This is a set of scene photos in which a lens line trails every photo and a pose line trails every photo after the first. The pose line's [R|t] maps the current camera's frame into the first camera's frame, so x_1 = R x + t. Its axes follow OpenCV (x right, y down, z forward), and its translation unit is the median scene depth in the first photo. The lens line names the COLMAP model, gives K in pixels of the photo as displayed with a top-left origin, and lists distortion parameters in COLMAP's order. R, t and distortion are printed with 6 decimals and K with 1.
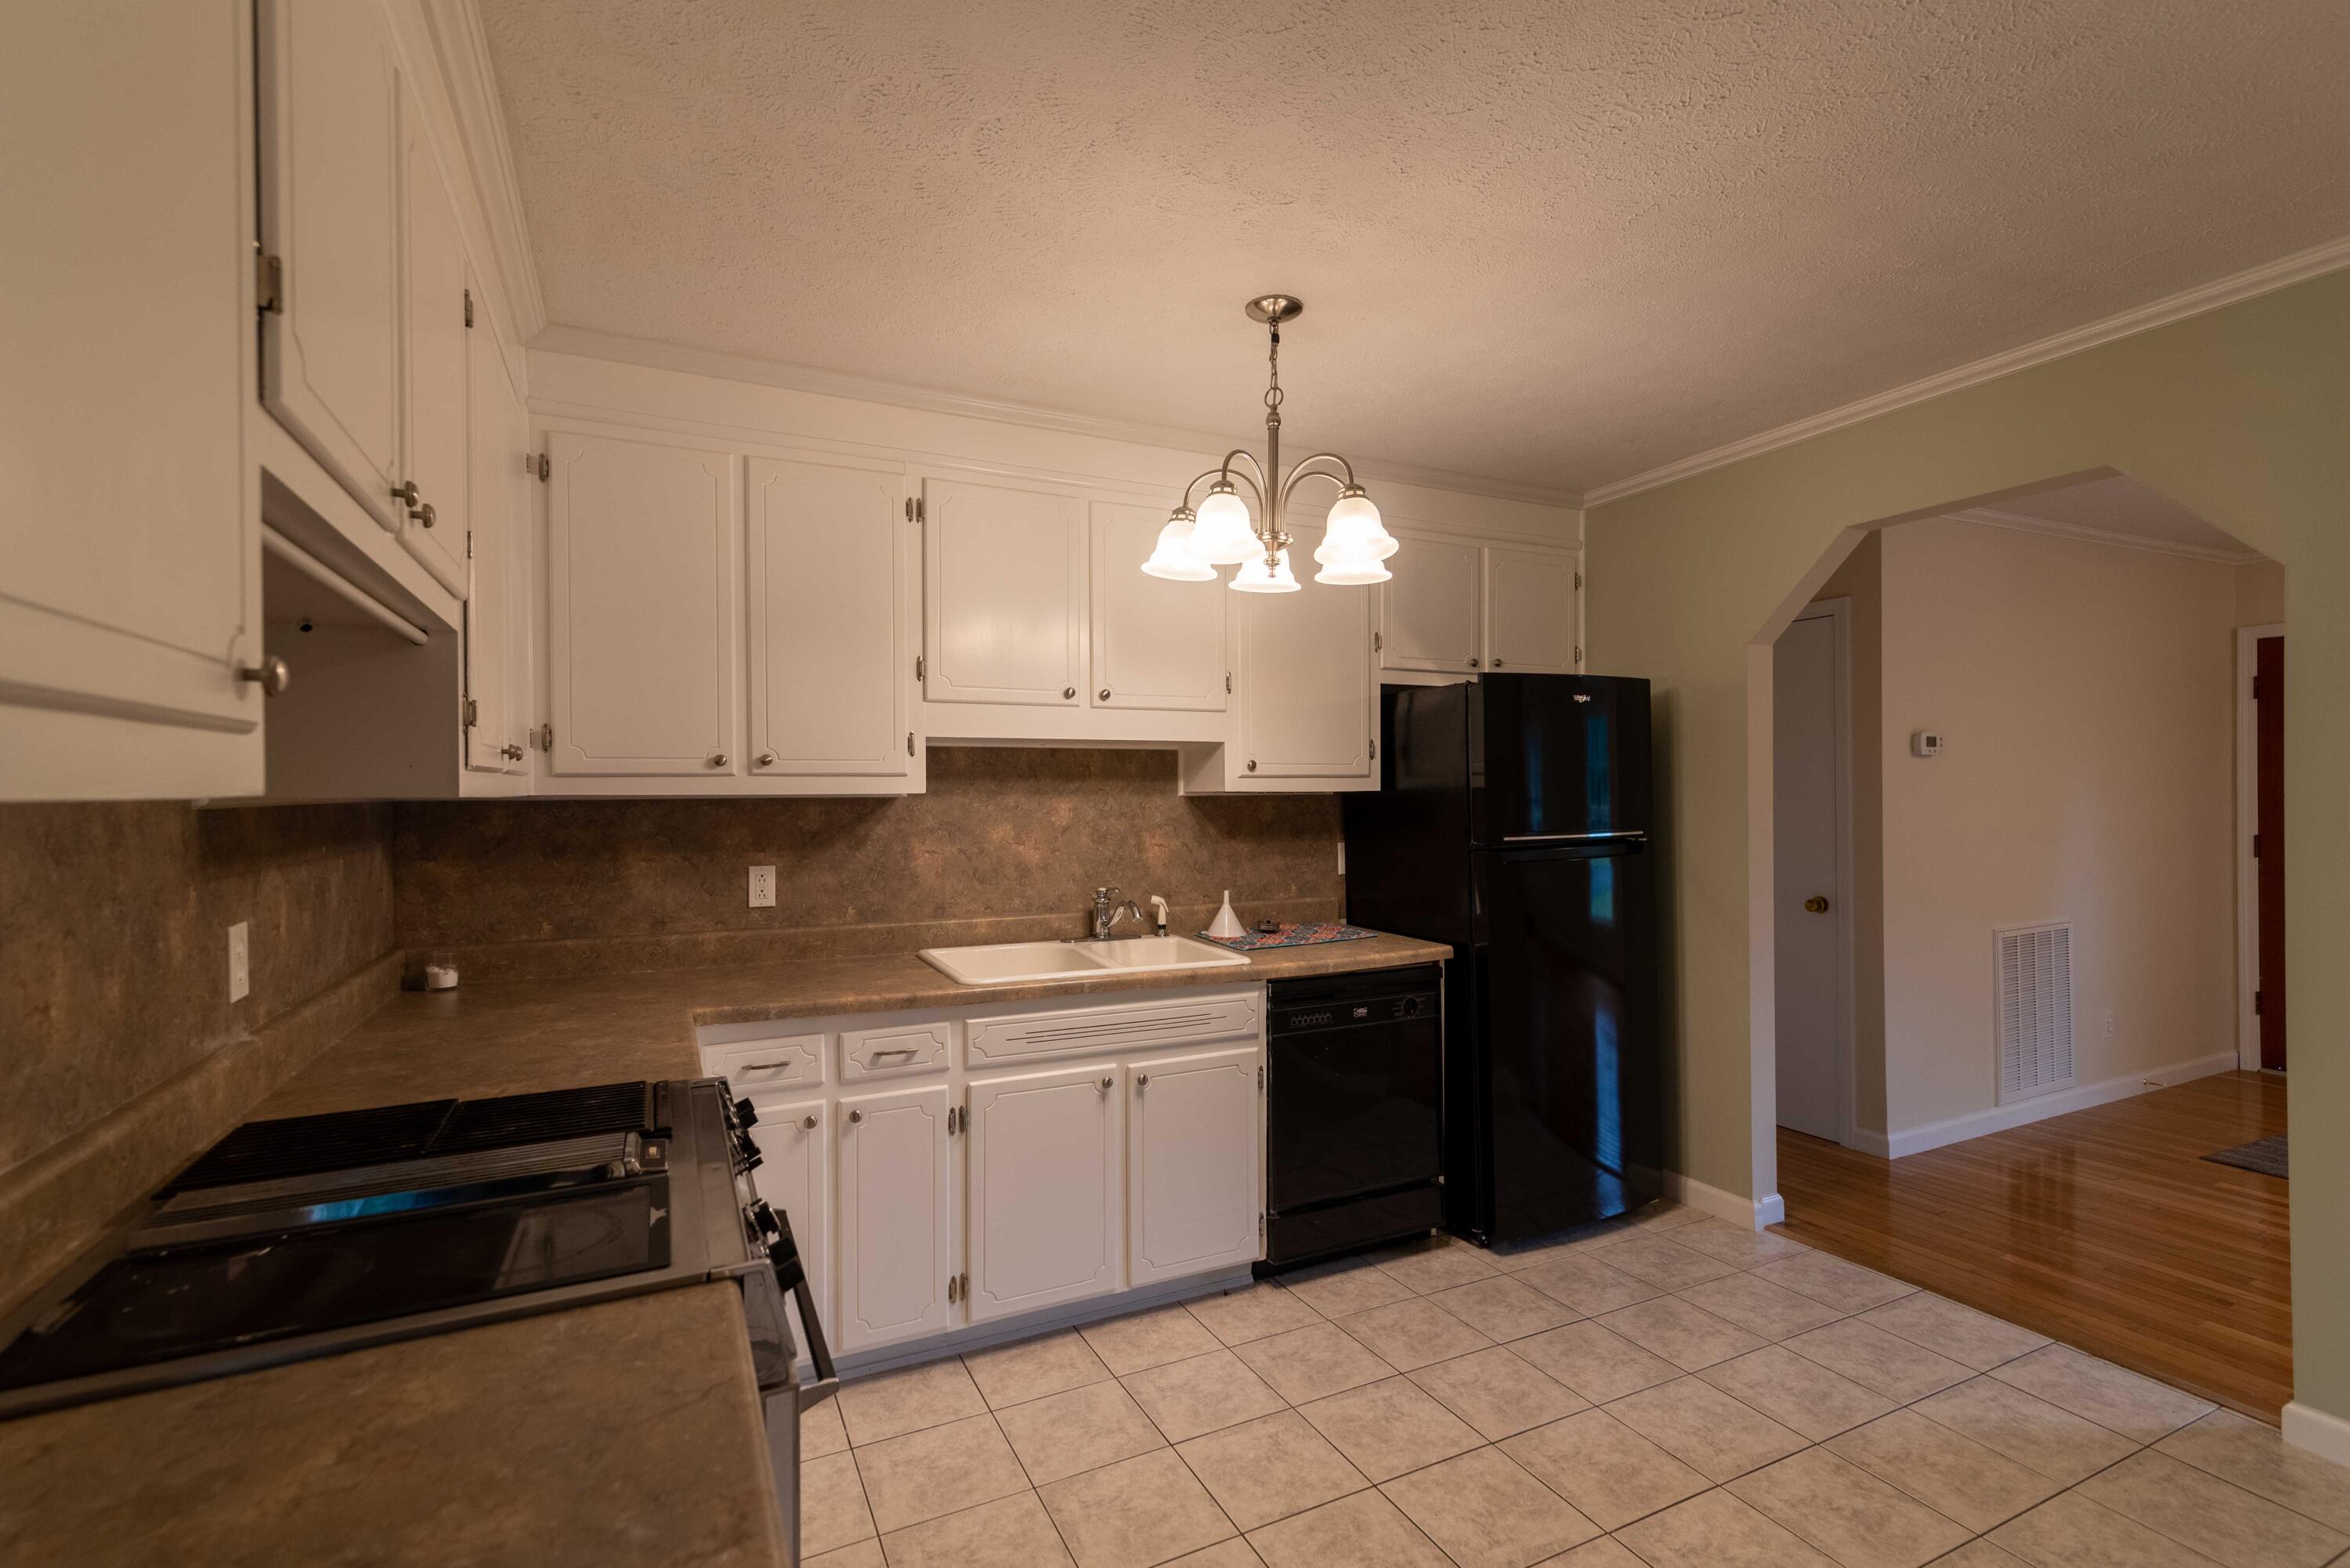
lens RADIAL K [[1064.1, 0, 1179.7], [0, 1064.1, 790.4], [0, 0, 1]] dist [0.018837, -0.003171]
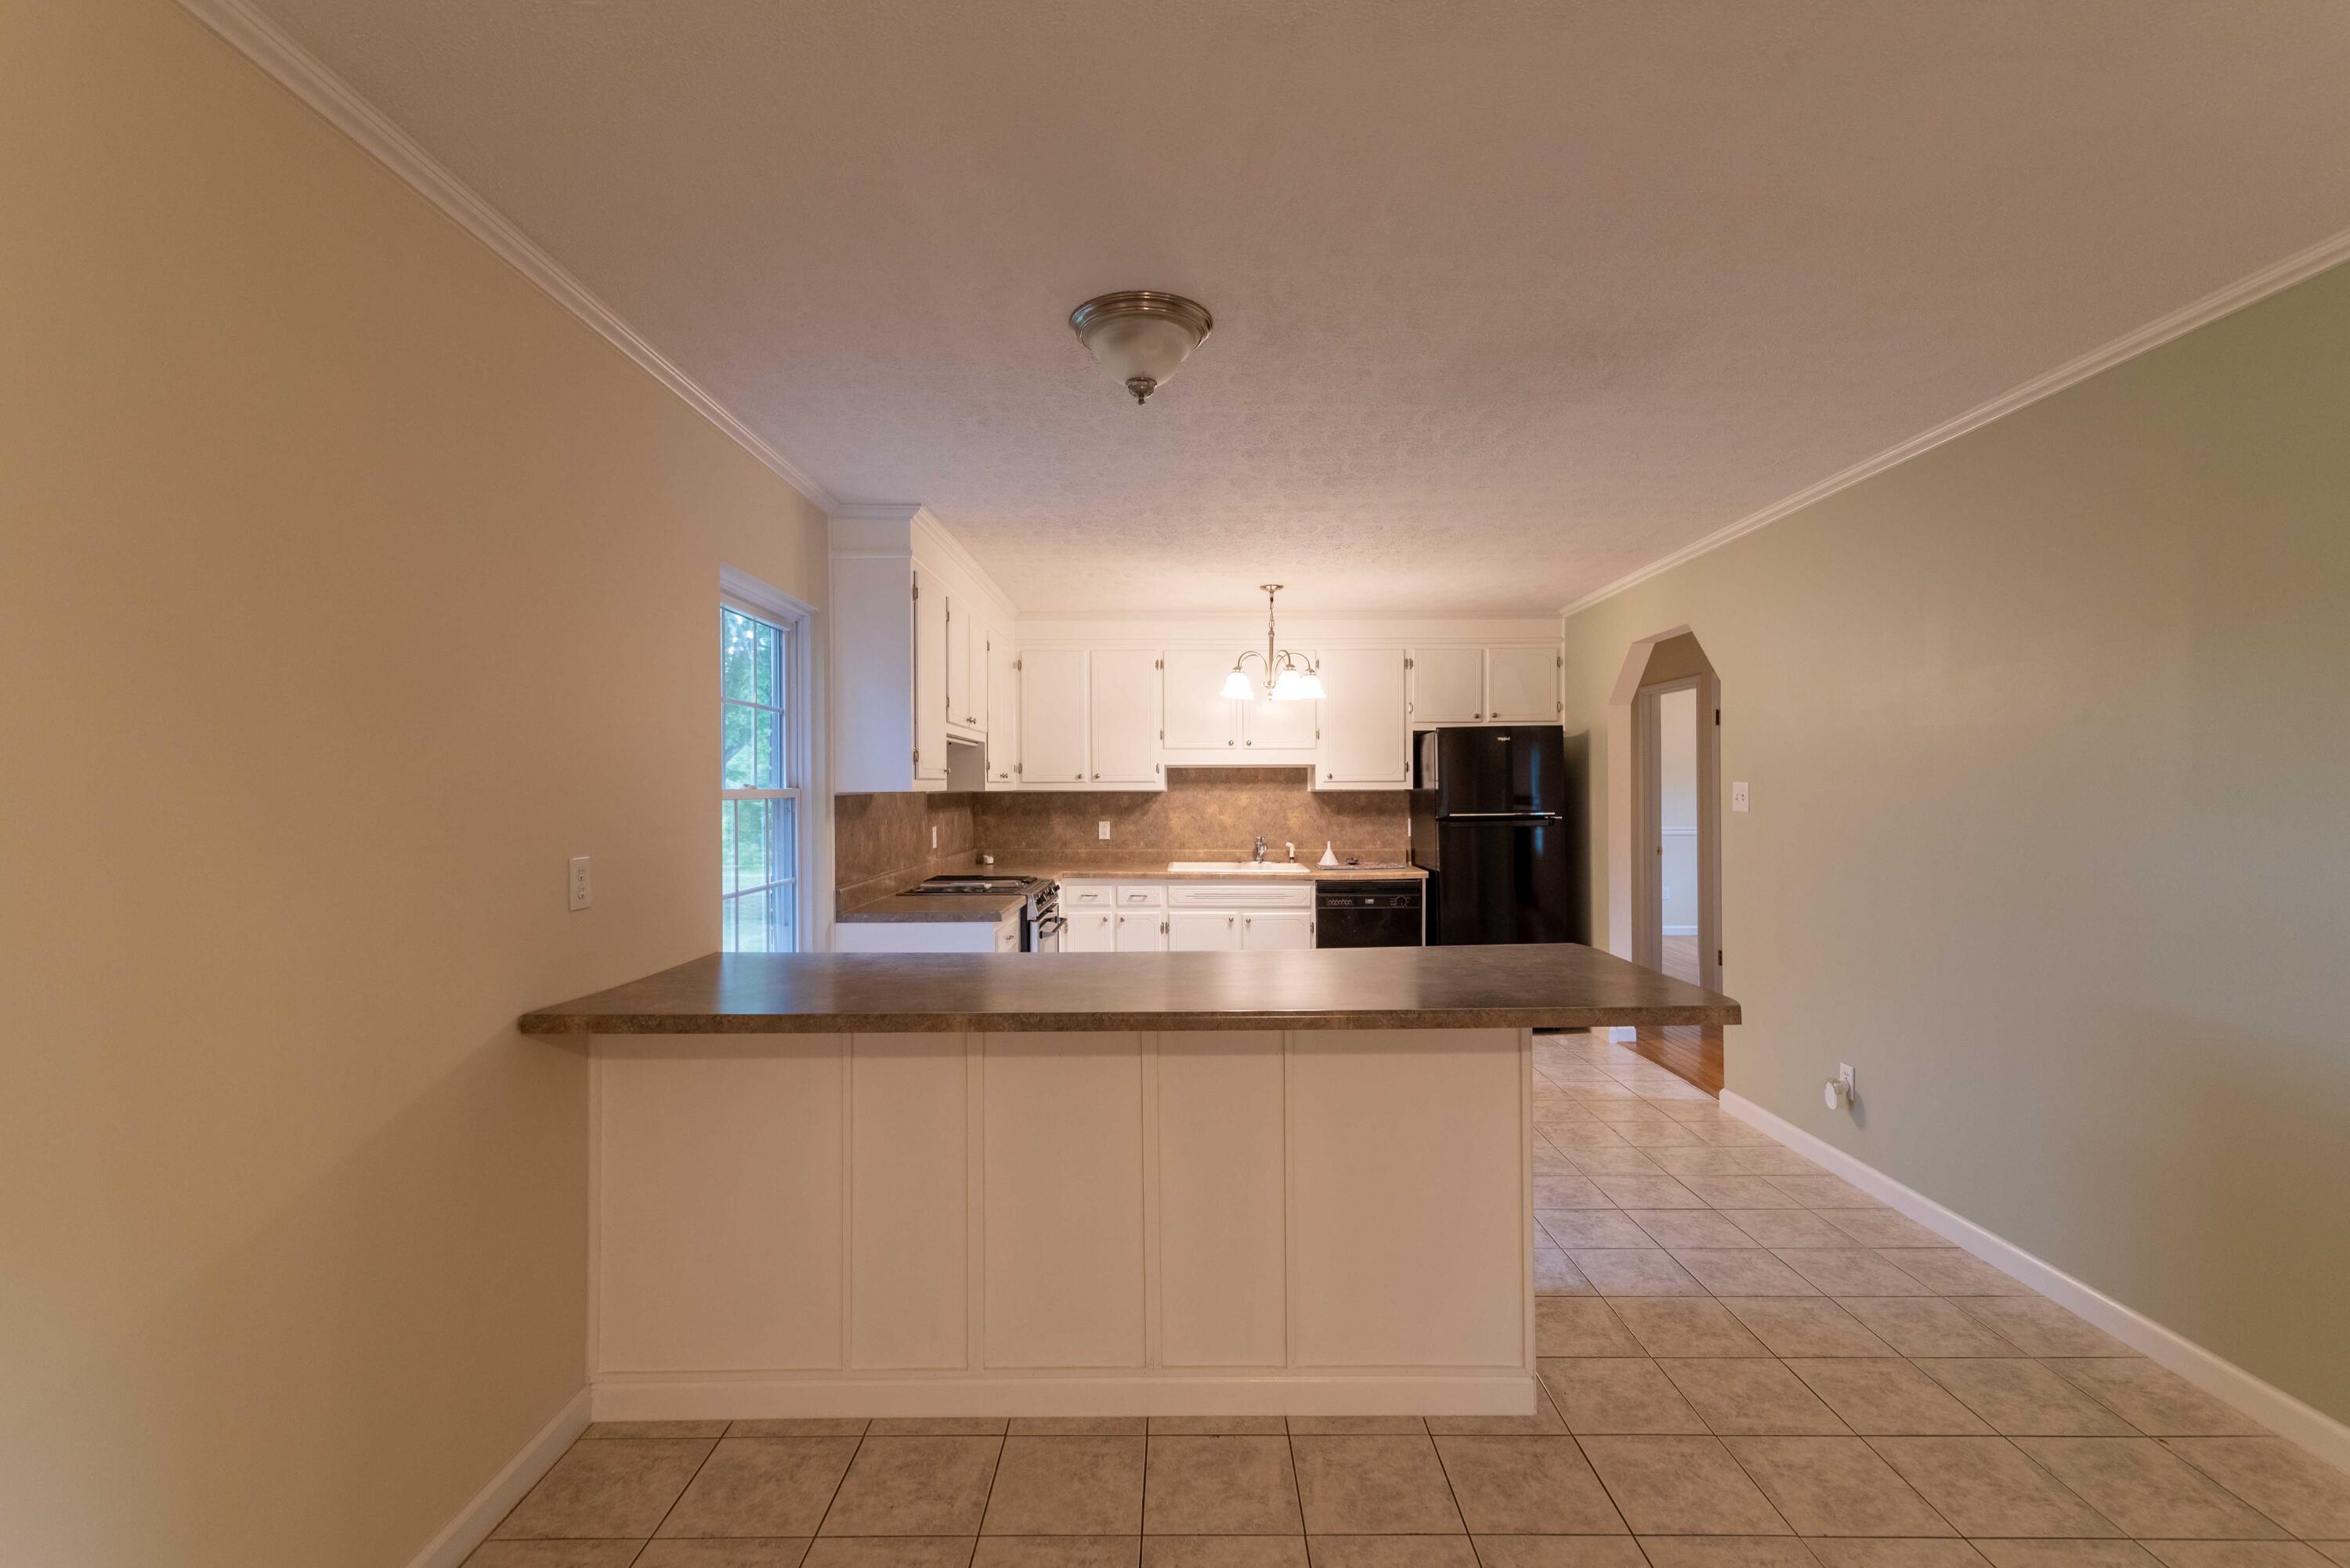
lens RADIAL K [[1064.1, 0, 1179.6], [0, 1064.1, 794.5], [0, 0, 1]] dist [0.018837, -0.003171]
pose [[0.897088, 0.005568, -0.441817, 0.763544], [-0.001447, 0.999952, 0.009665, -0.009075], [0.441850, -0.008031, 0.897053, -0.976988]]
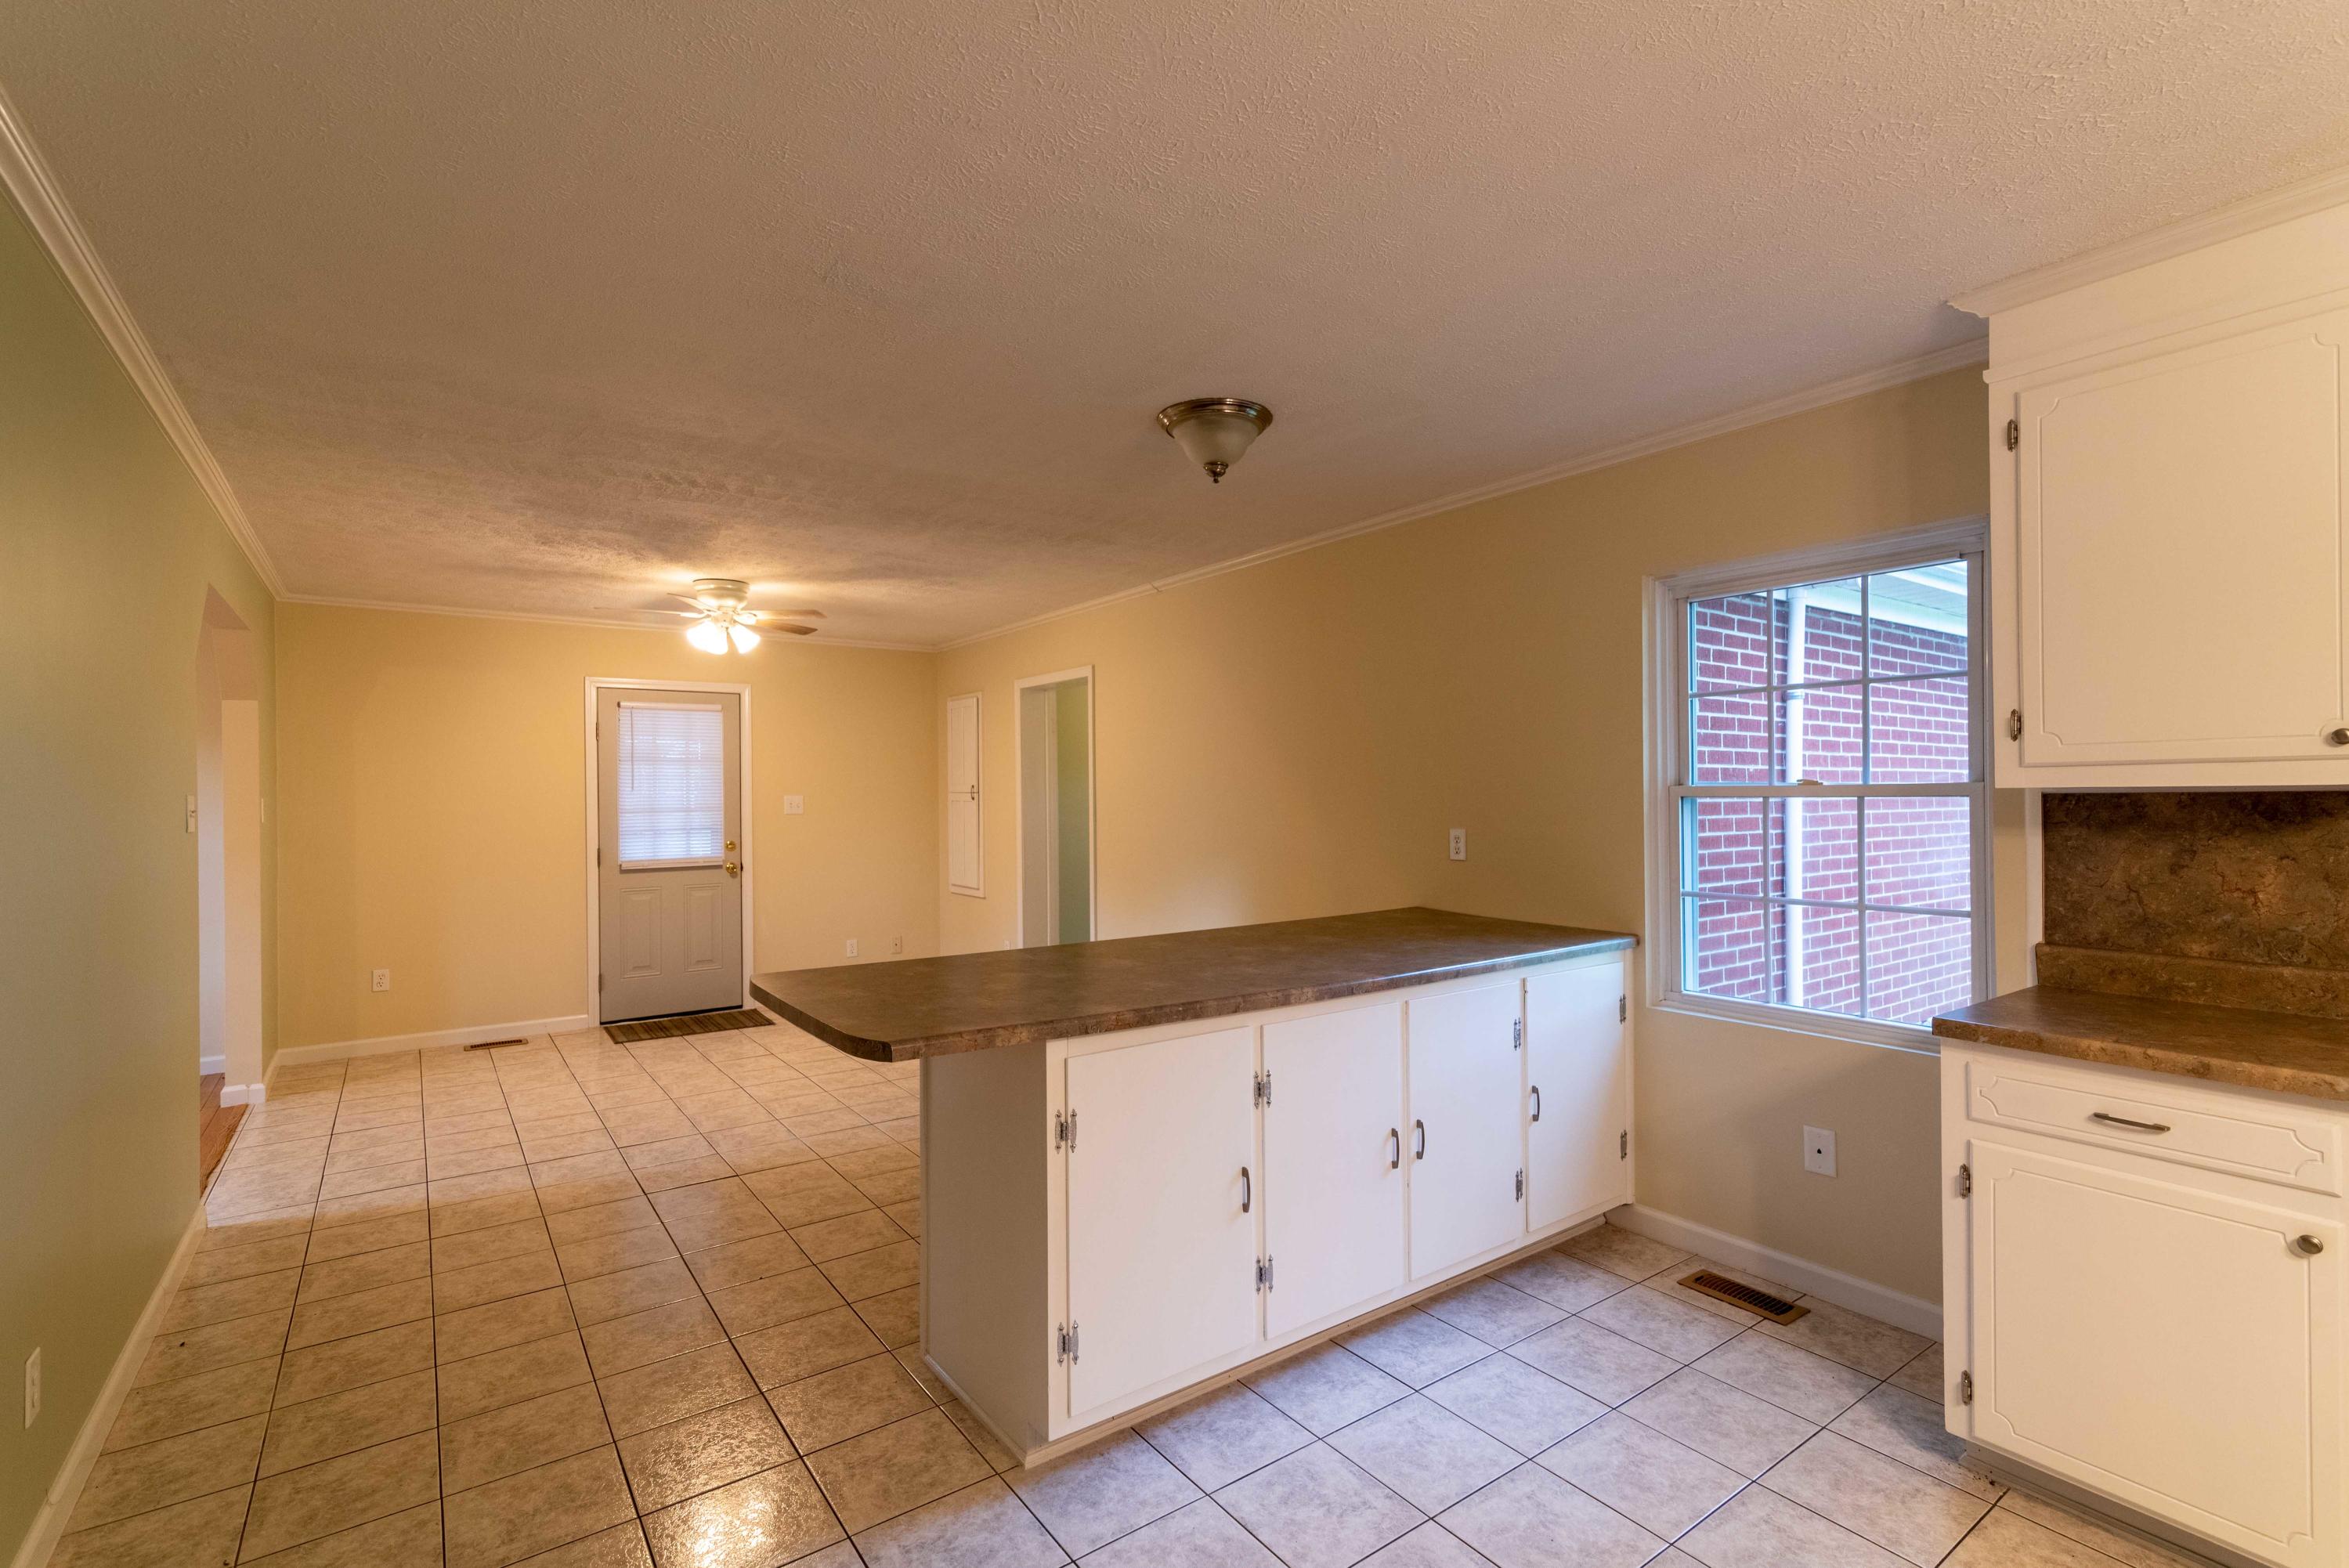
lens RADIAL K [[1063.7, 0, 1178.0], [0, 1063.7, 792.4], [0, 0, 1]] dist [0.018837, -0.003171]
pose [[-0.985894, 0.016770, -0.166526, 0.579802], [0.017044, 0.999855, -0.000217, -0.006281], [0.166499, -0.003052, -0.986037, 0.779215]]
